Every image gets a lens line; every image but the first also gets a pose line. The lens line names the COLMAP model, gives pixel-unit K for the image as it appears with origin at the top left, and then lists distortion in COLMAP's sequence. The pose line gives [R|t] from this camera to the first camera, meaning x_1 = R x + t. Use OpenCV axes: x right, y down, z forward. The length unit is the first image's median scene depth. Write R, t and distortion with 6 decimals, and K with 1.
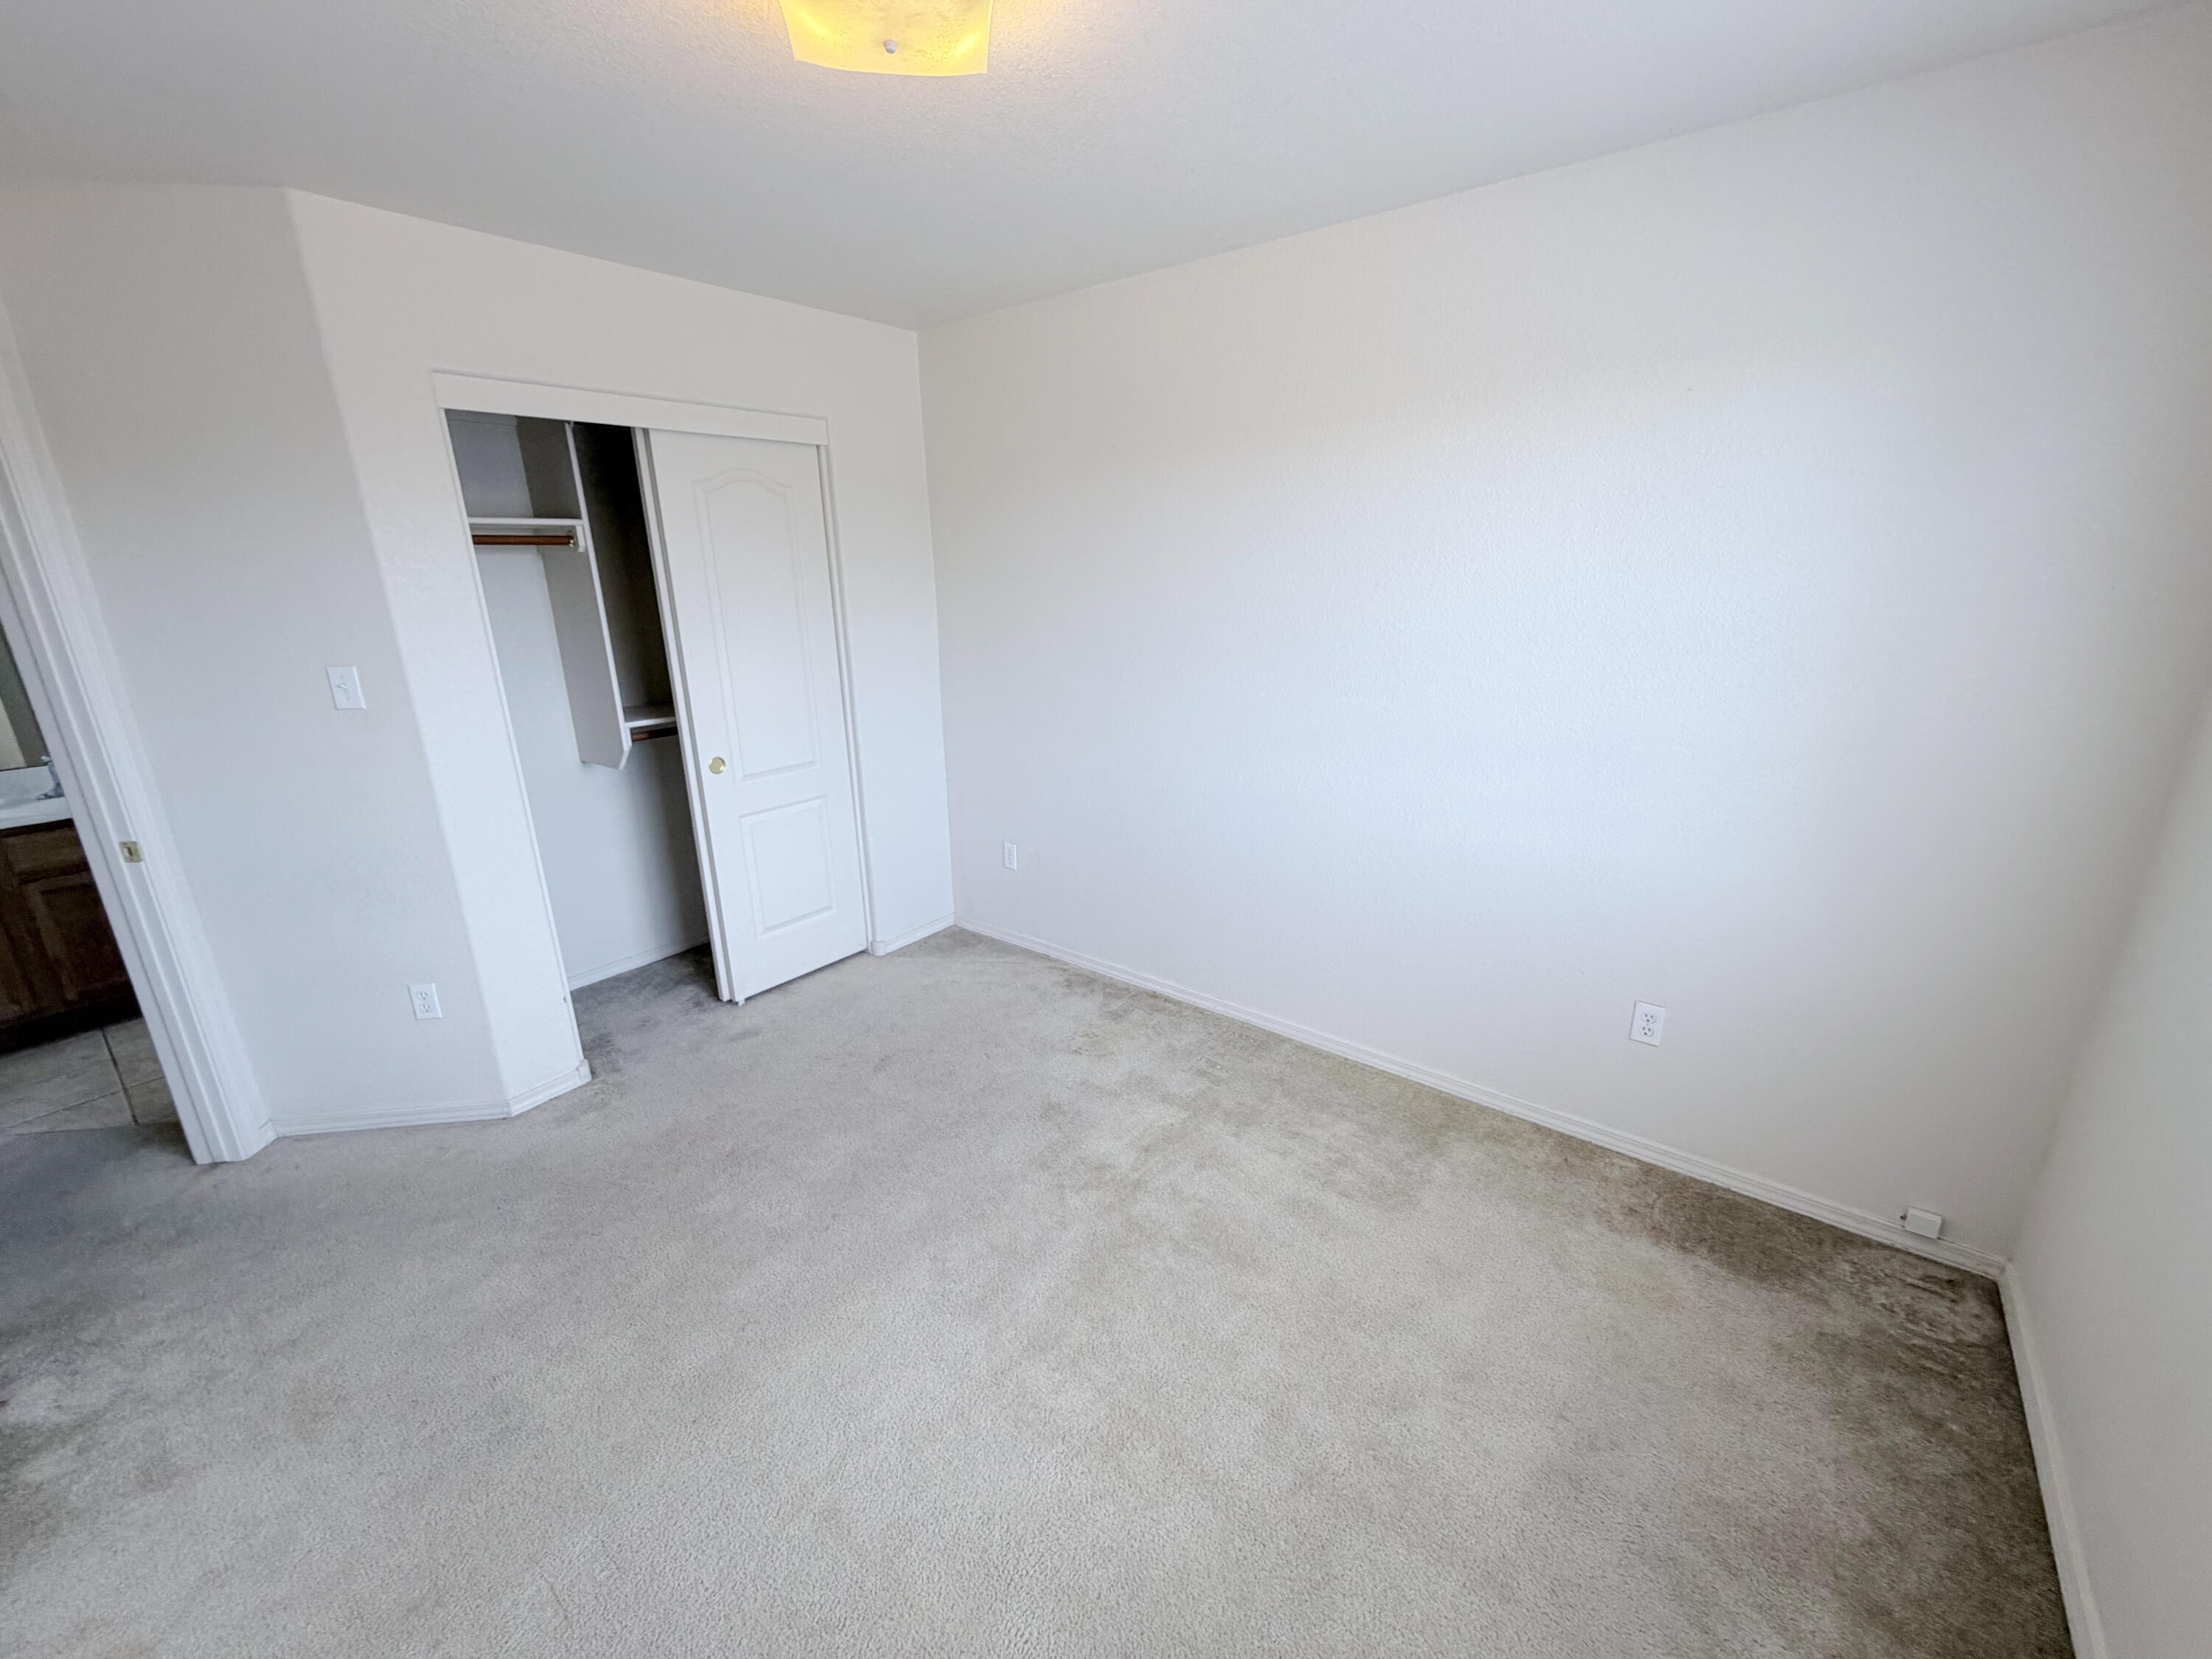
lens RADIAL K [[887.3, 0, 1120.7], [0, 887.3, 833.2], [0, 0, 1]] dist [0.001826, -0.000042]
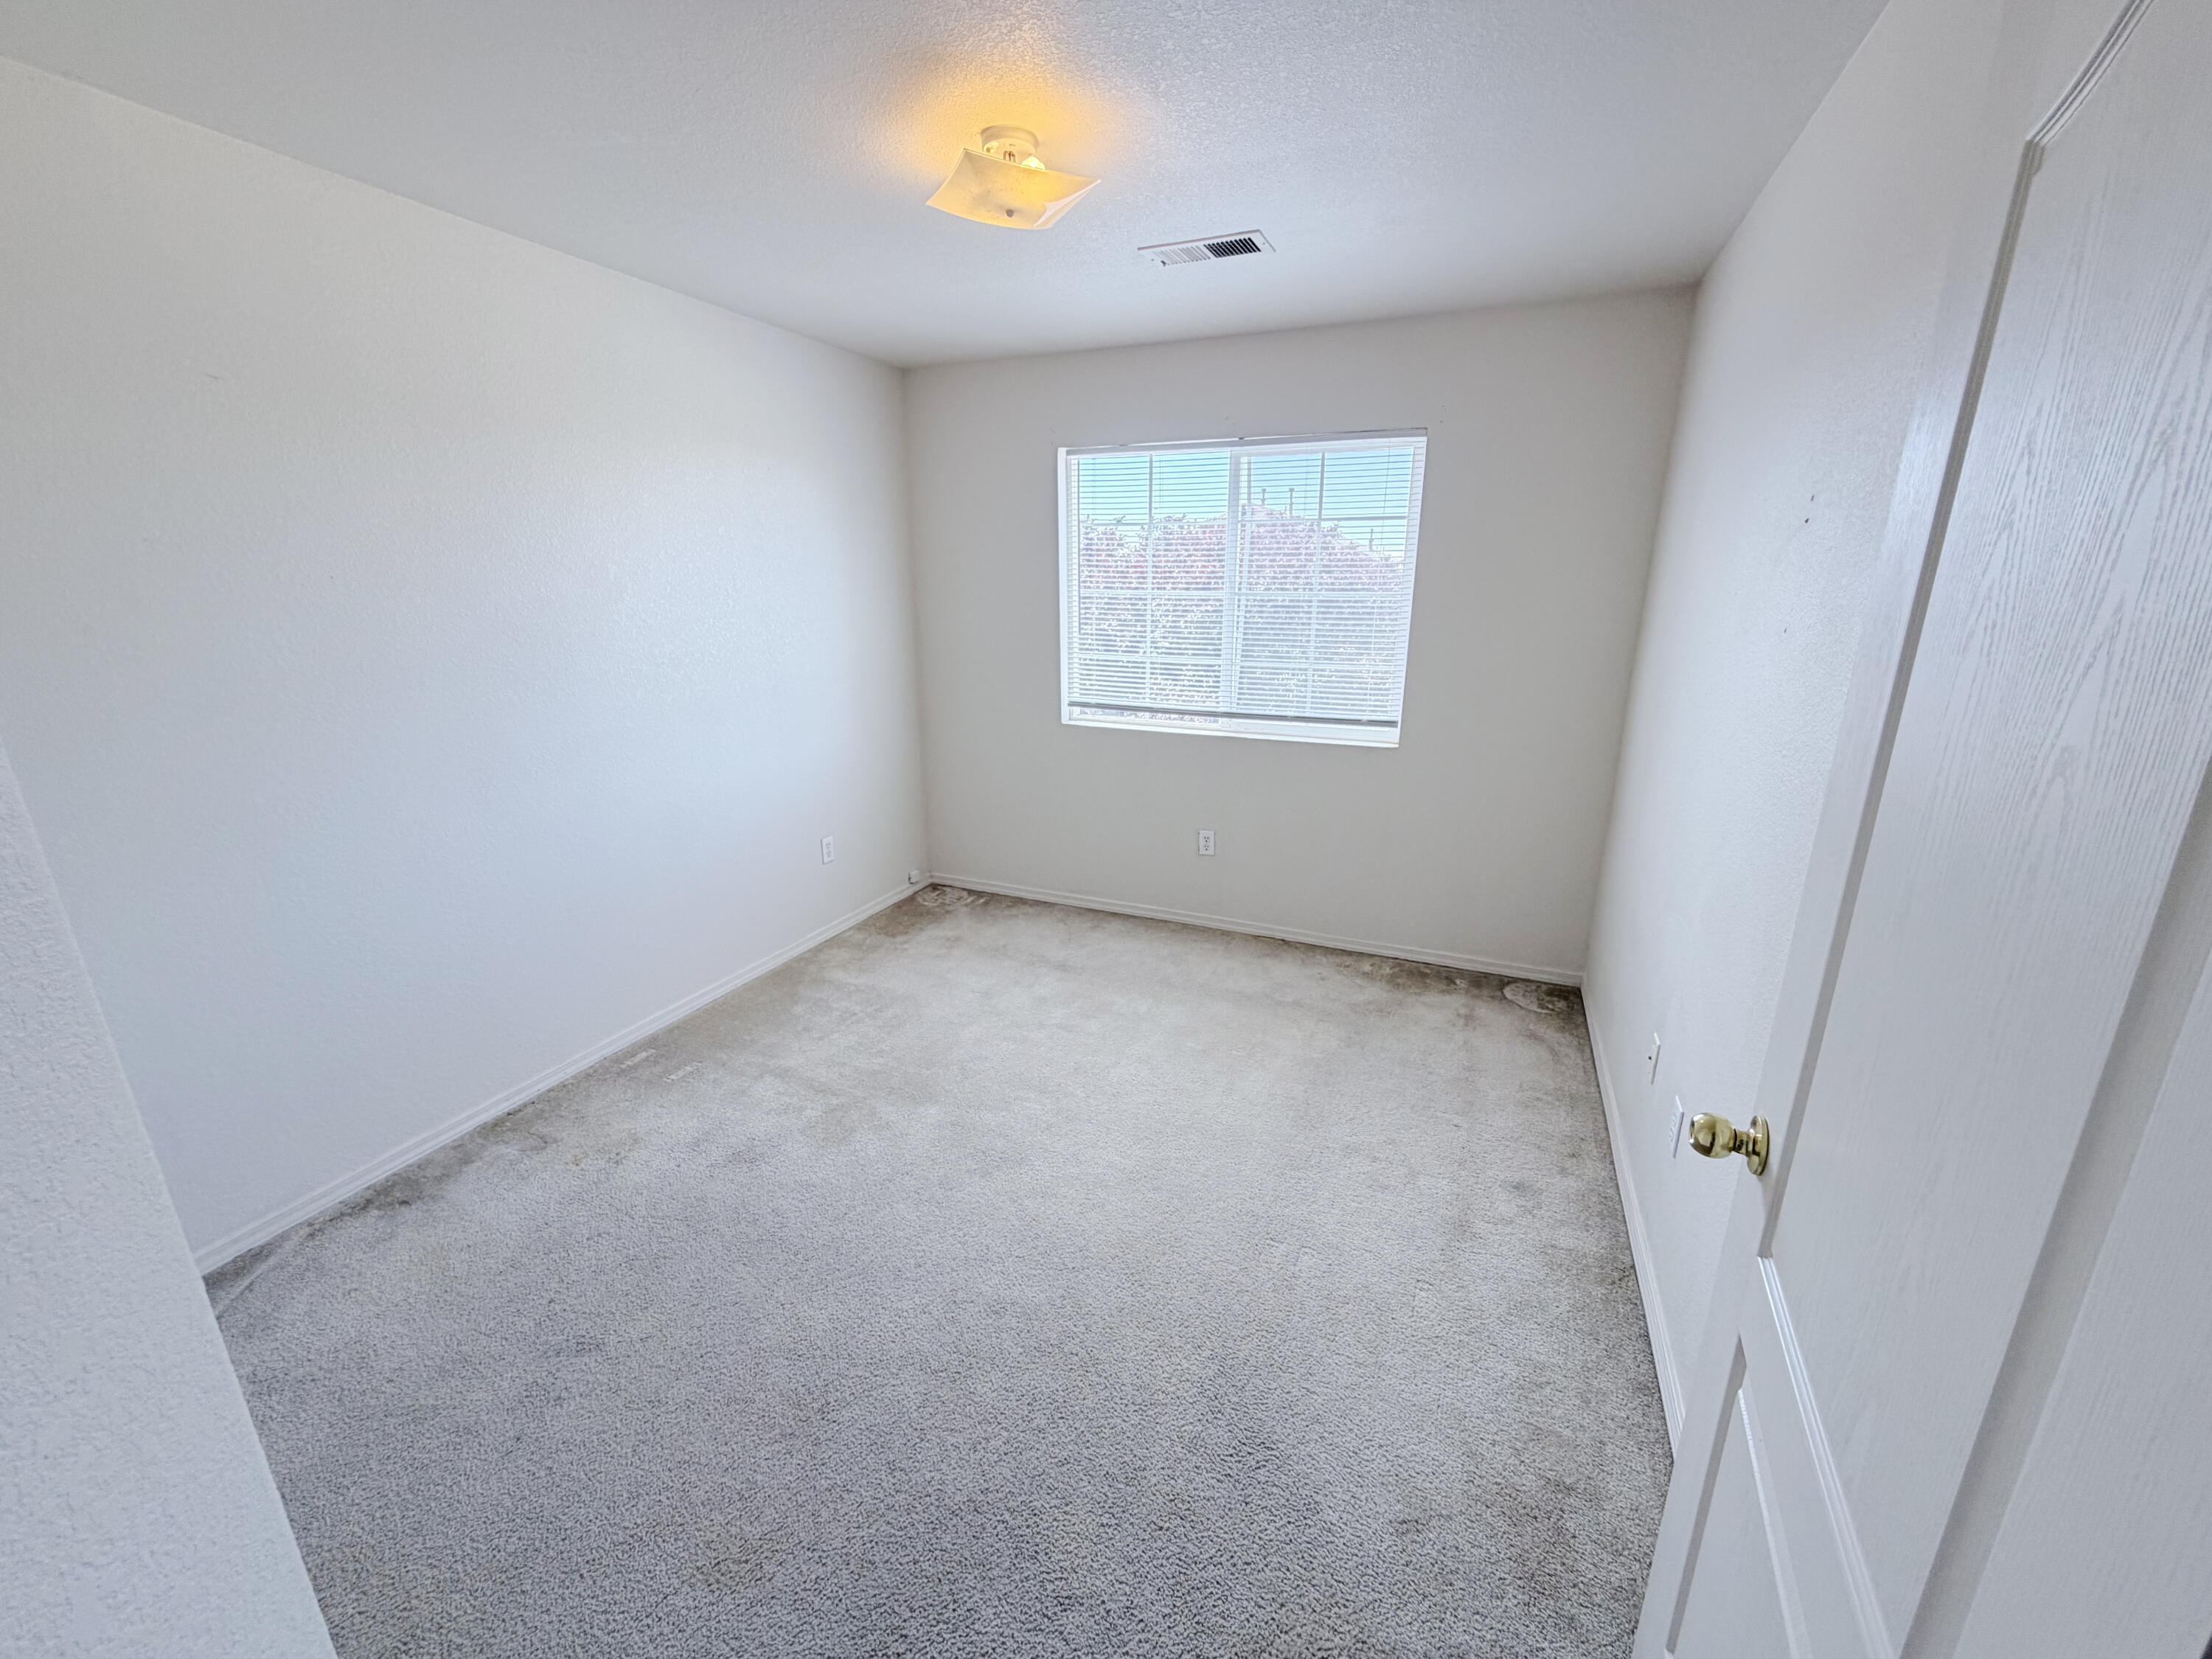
lens RADIAL K [[902.2, 0, 1100.2], [0, 902.2, 828.3], [0, 0, 1]] dist [0.013193, -0.000260]
pose [[-0.269751, -0.248697, 0.930260, -1.099023], [0.274056, 0.906292, 0.321758, -0.223398], [-0.923108, 0.341738, -0.176316, 0.818082]]
